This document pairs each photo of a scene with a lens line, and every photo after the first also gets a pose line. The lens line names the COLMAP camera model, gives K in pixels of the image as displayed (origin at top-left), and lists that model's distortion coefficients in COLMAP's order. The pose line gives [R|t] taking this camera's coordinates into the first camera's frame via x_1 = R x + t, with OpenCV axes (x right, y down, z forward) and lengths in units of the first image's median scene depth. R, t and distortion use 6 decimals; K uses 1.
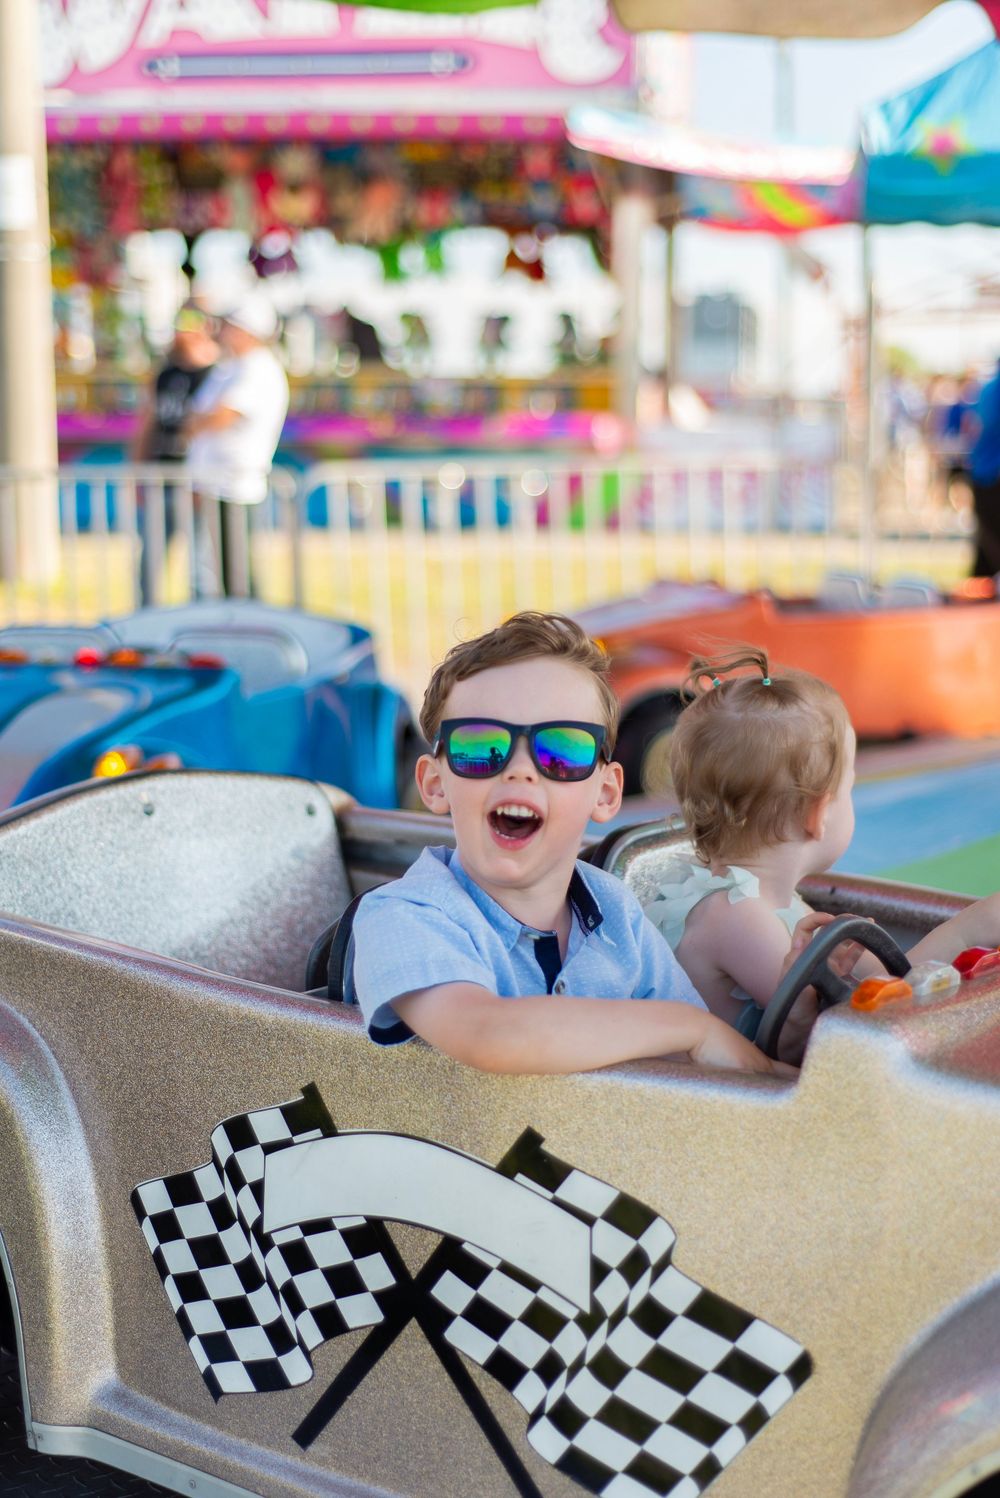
lens RADIAL K [[2744.3, 0, 476.6], [0, 2744.3, 681.5], [0, 0, 1]] dist [0.022993, 0.000000]
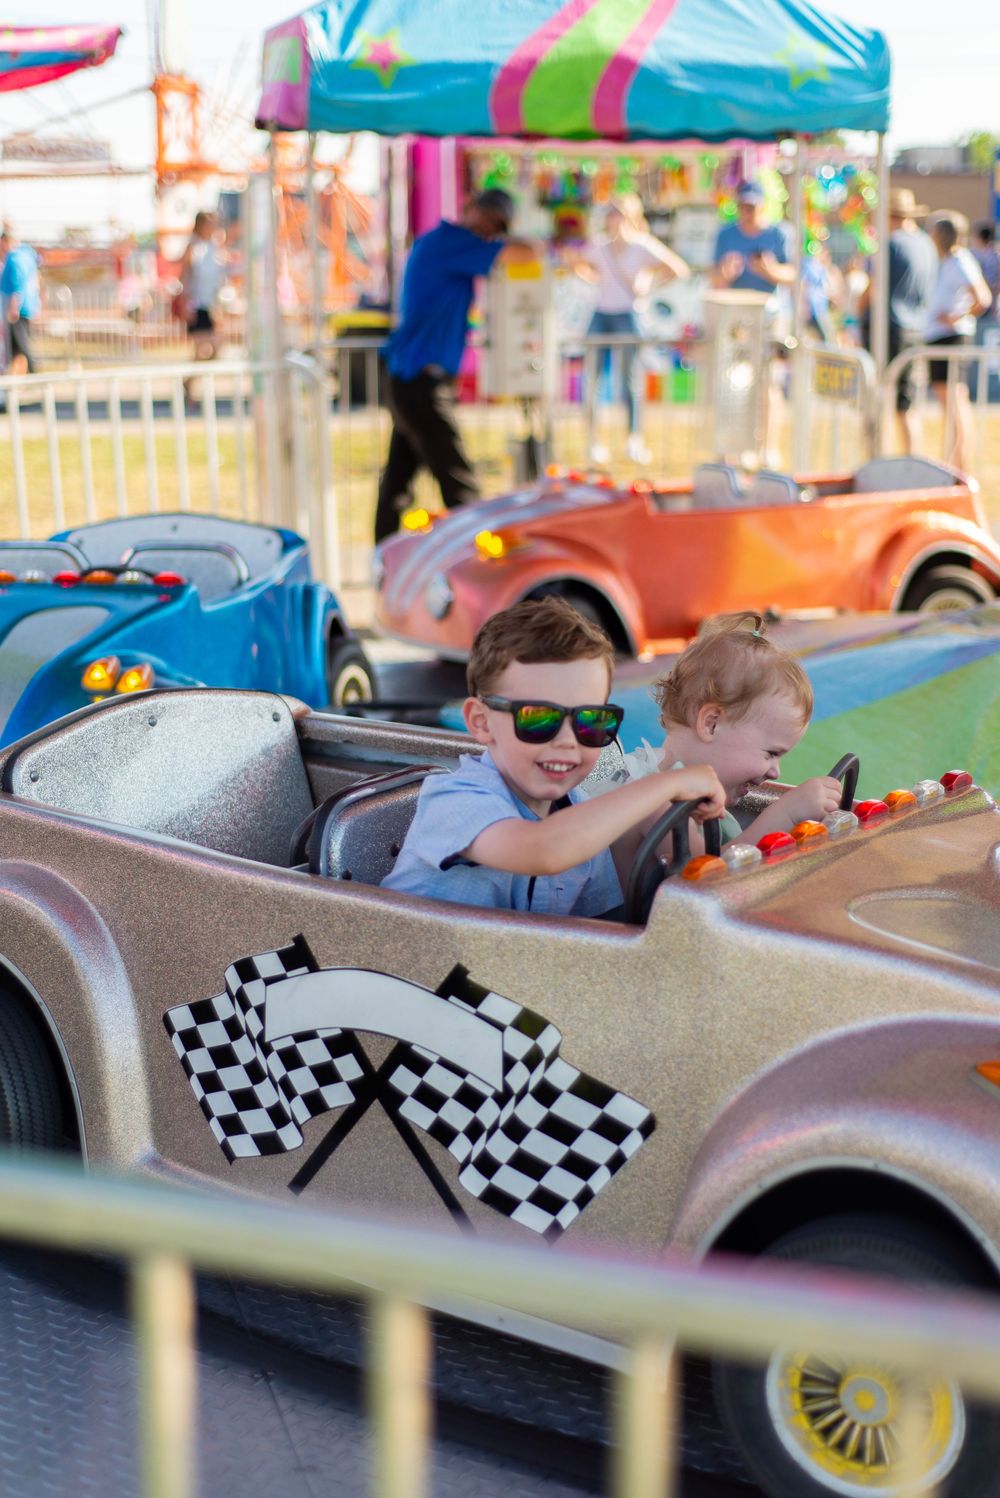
lens RADIAL K [[2496.6, 0, 494.3], [0, 2496.6, 744.2], [0, 0, 1]] dist [0.051210, 0.000000]
pose [[0.999048, -0.010469, 0.042354, -0.014661], [0.007313, 0.997232, 0.073998, -0.042216], [-0.043011, -0.073618, 0.996359, -0.255317]]
